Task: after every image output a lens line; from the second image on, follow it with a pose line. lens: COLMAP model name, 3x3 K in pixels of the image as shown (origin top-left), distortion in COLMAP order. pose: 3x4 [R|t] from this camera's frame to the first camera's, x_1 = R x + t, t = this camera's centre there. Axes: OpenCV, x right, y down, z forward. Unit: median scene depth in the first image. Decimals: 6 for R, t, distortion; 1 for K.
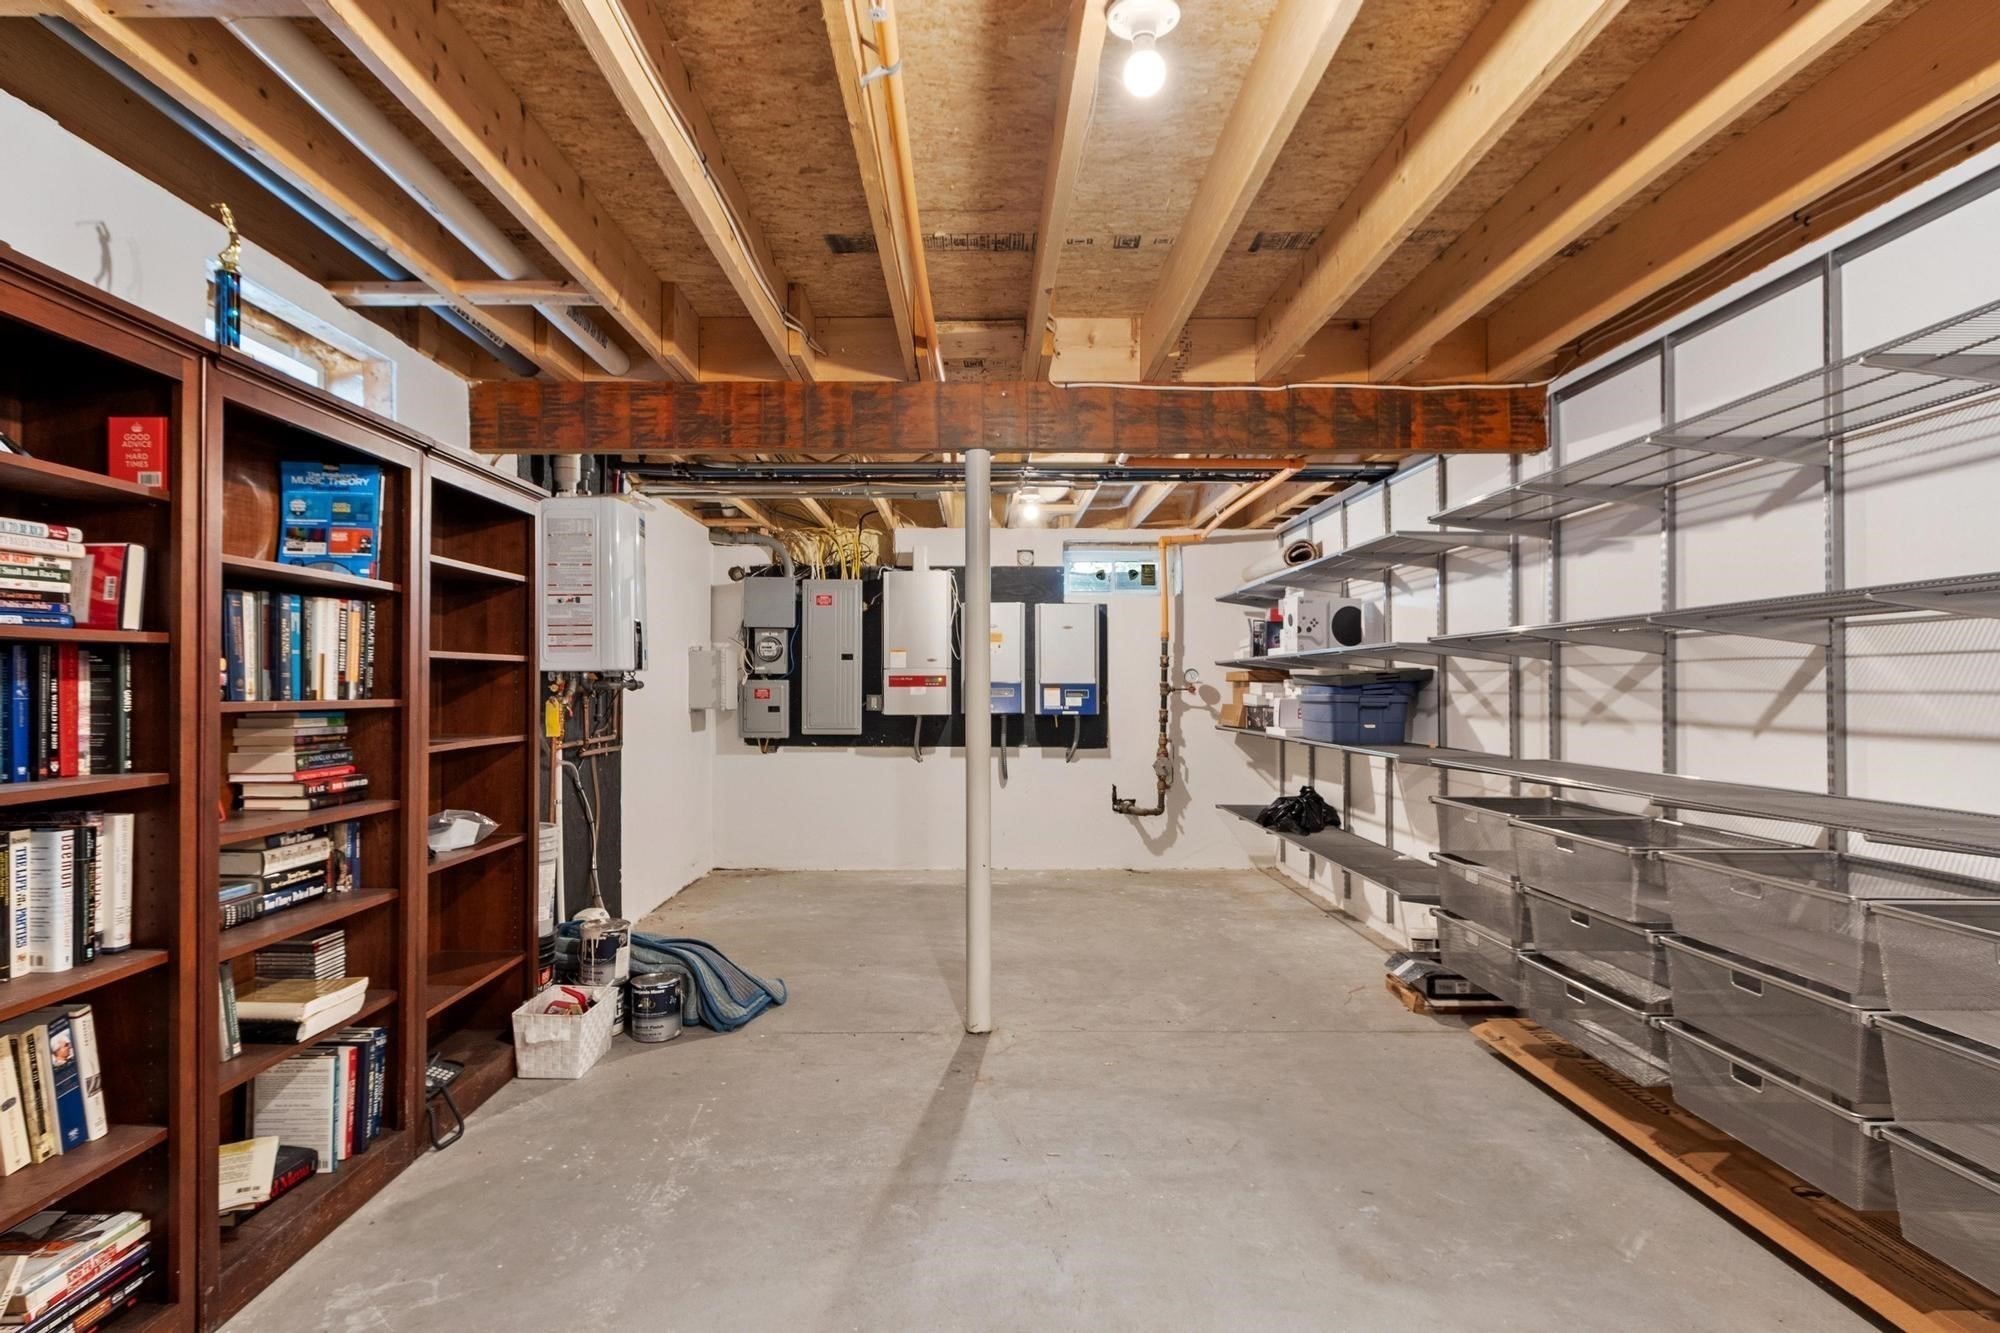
lens RADIAL K [[1082.6, 0, 998.8], [0, 1082.6, 680.2], [0, 0, 1]] dist [0.001345, -0.001673]
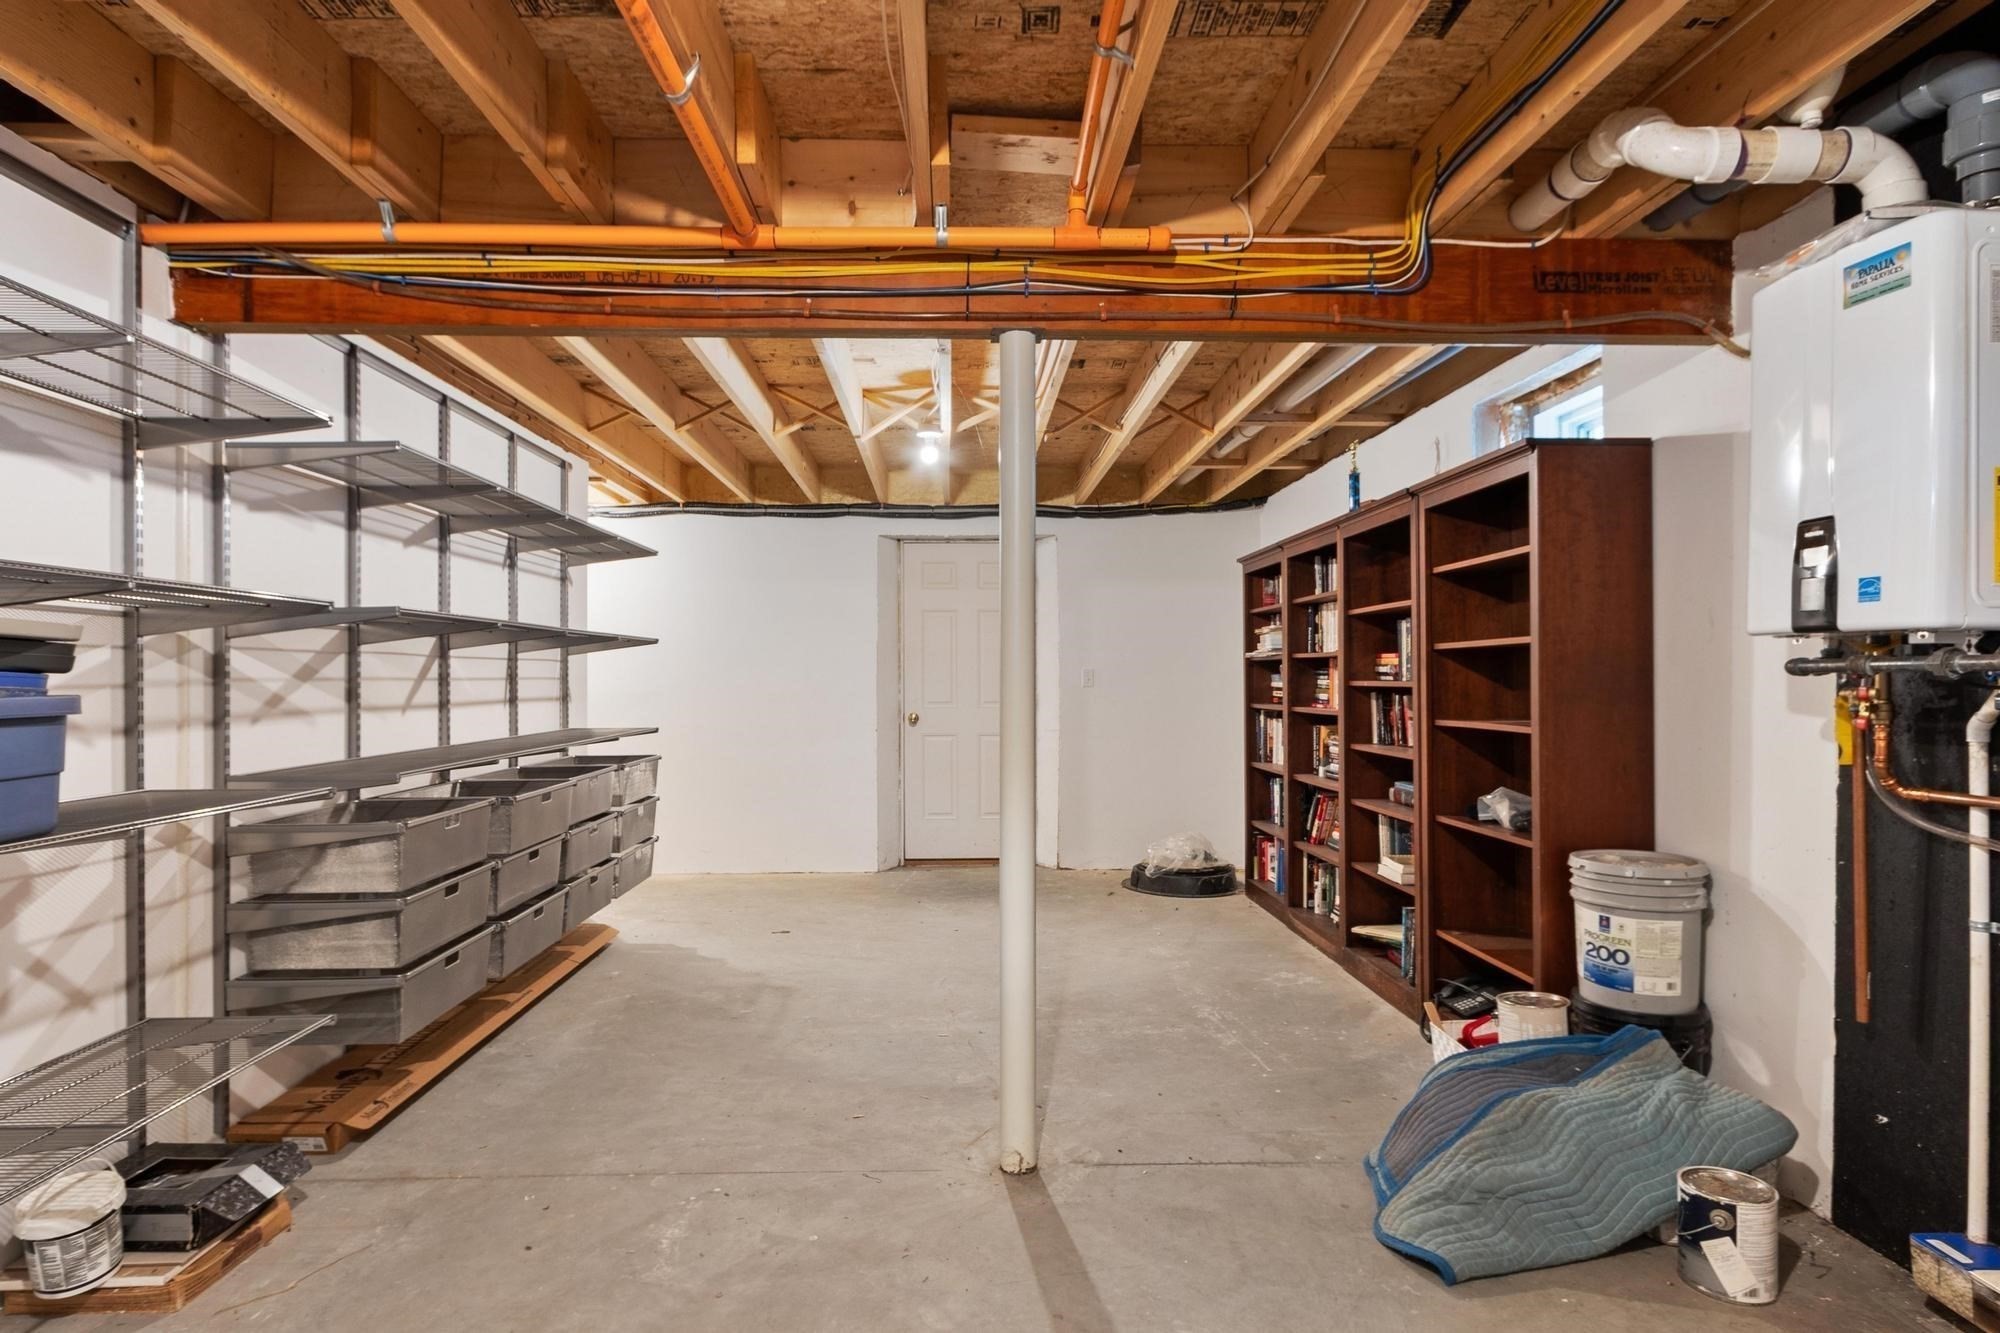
lens RADIAL K [[1082.6, 0, 1002.9], [0, 1082.6, 669.4], [0, 0, 1]] dist [0.001345, -0.001673]
pose [[-0.999651, 0.002639, -0.026285, 0.010778], [0.002956, 0.999923, -0.012017, 0.014438], [0.026251, -0.012091, -0.999582, 2.053485]]
